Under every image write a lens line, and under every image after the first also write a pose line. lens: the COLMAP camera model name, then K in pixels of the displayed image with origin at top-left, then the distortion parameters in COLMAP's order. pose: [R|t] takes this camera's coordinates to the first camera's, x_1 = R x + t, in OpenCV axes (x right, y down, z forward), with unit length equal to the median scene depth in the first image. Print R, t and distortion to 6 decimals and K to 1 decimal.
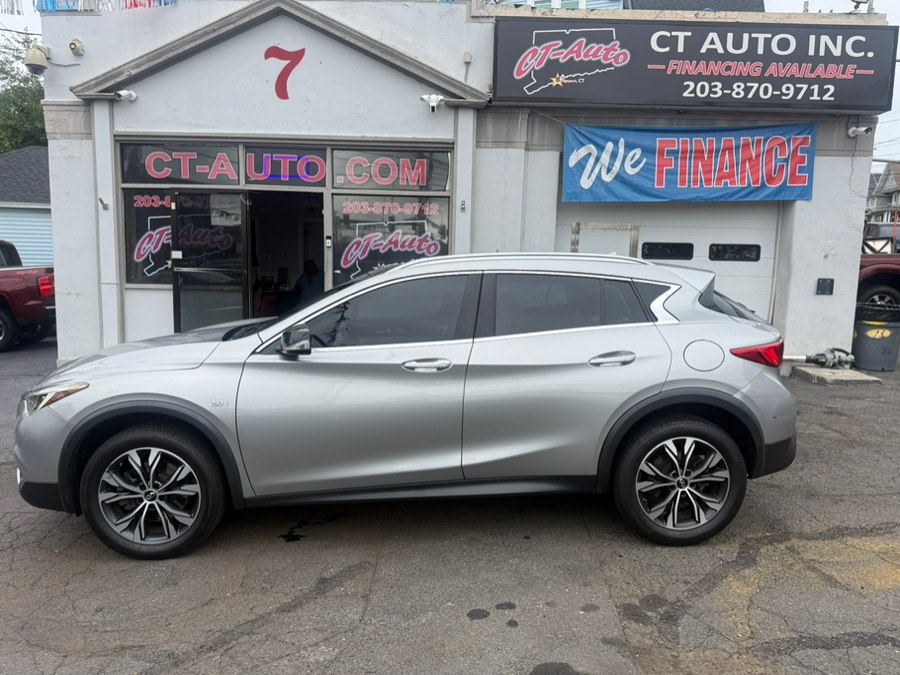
lens RADIAL K [[648.5, 0, 451.7], [0, 648.5, 346.7], [0, 0, 1]] dist [0.018327, -0.024930]
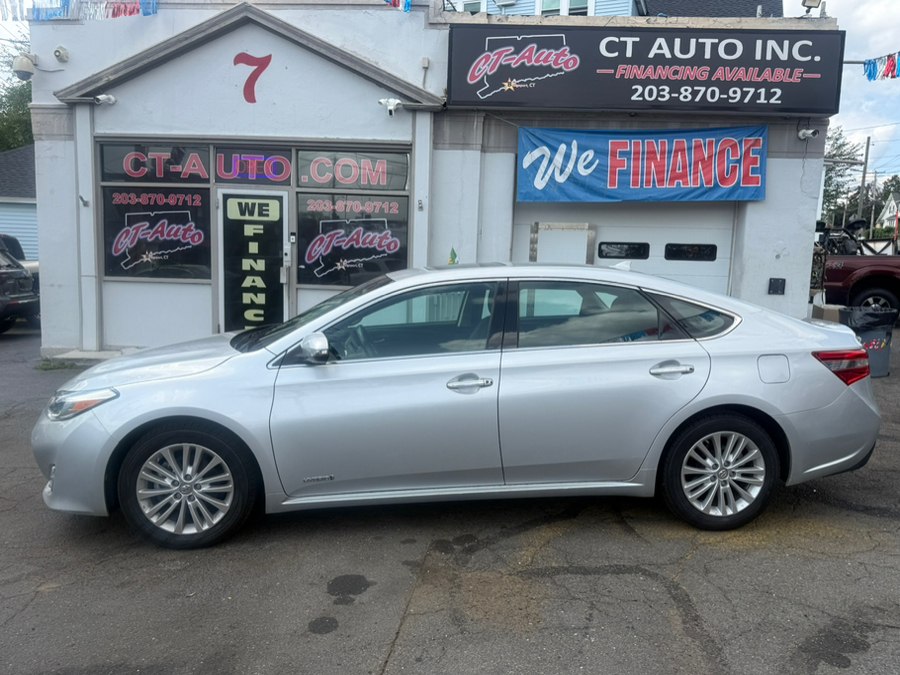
lens RADIAL K [[682.8, 0, 452.3], [0, 682.8, 348.0], [0, 0, 1]] dist [0.026790, -0.038427]
pose [[0.998841, 0.015128, -0.045685, 0.127594], [-0.015348, 0.999872, -0.004462, 0.017563], [0.045612, 0.005158, 0.998946, -0.096407]]
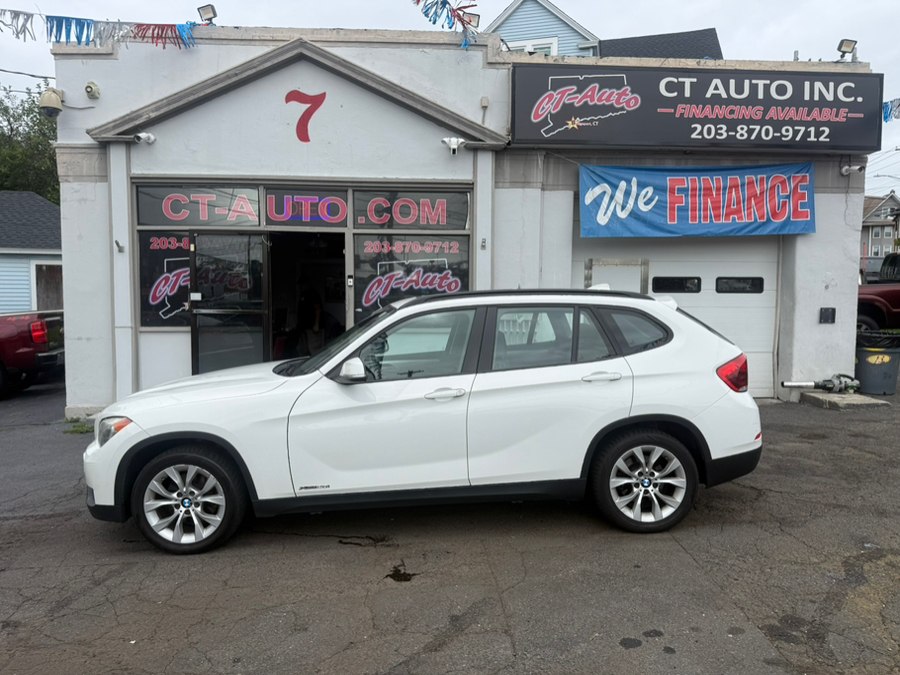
lens RADIAL K [[648.5, 0, 451.7], [0, 648.5, 346.7], [0, 0, 1]] dist [0.018327, -0.024930]
pose [[0.997429, -0.023425, 0.067723, -0.109614], [0.027513, 0.997815, -0.060076, 0.004289], [-0.066168, 0.061785, 0.995894, -0.000409]]
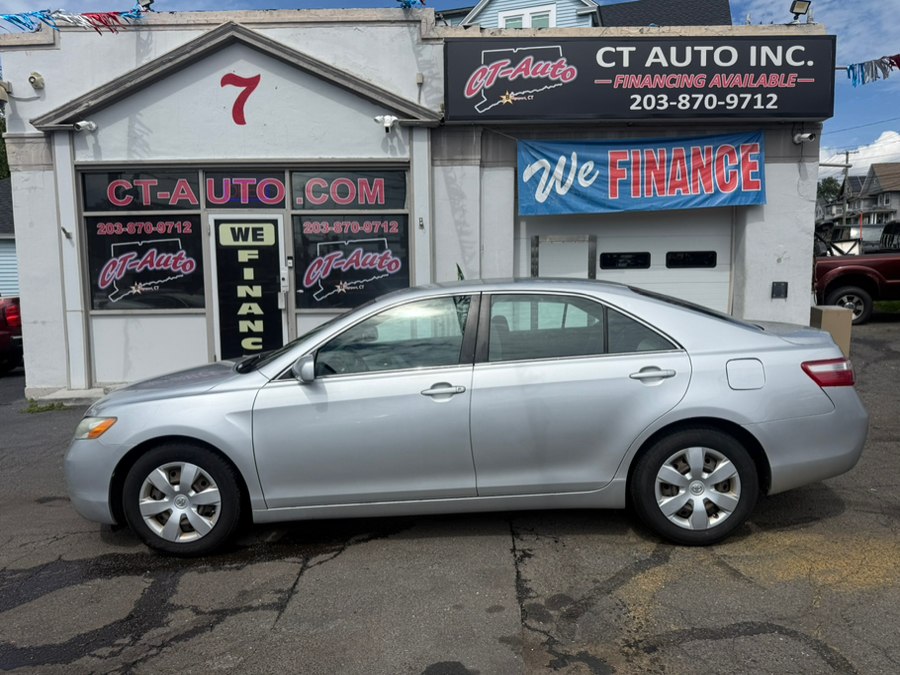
lens RADIAL K [[648.5, 0, 451.7], [0, 648.5, 346.7], [0, 0, 1]] dist [0.018327, -0.024930]
pose [[0.999378, -0.034564, 0.007039, 0.054140], [0.034726, 0.999102, -0.024272, 0.003686], [-0.006193, 0.024502, 0.999681, -0.013270]]
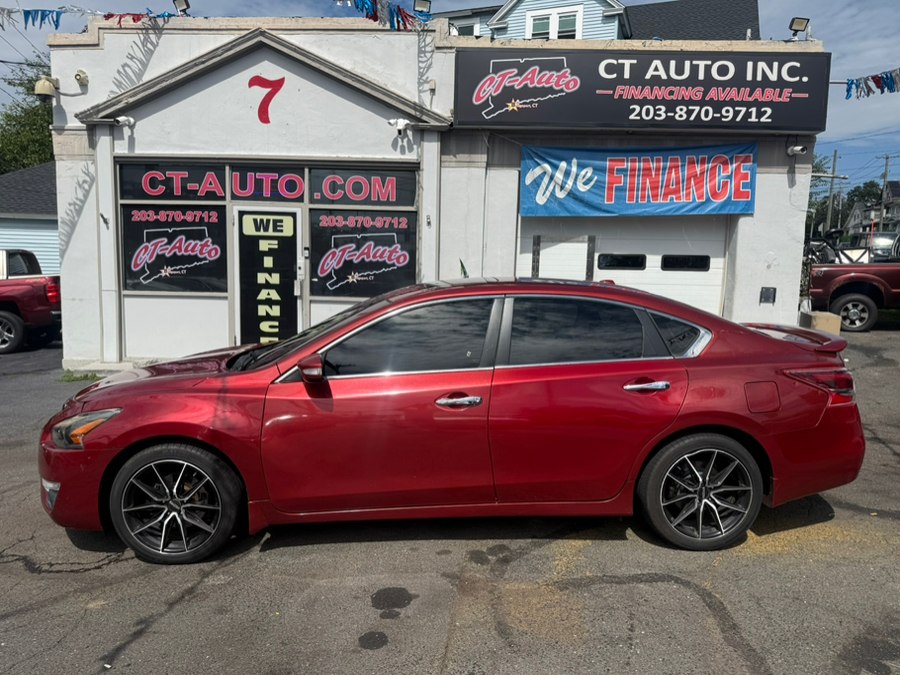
lens RADIAL K [[648.5, 0, 451.7], [0, 648.5, 346.7], [0, 0, 1]] dist [0.018327, -0.024930]
pose [[0.999447, 0.005287, -0.032829, 0.097253], [-0.005686, 0.999911, -0.012081, 0.009072], [0.032762, 0.012261, 0.999388, -0.087316]]
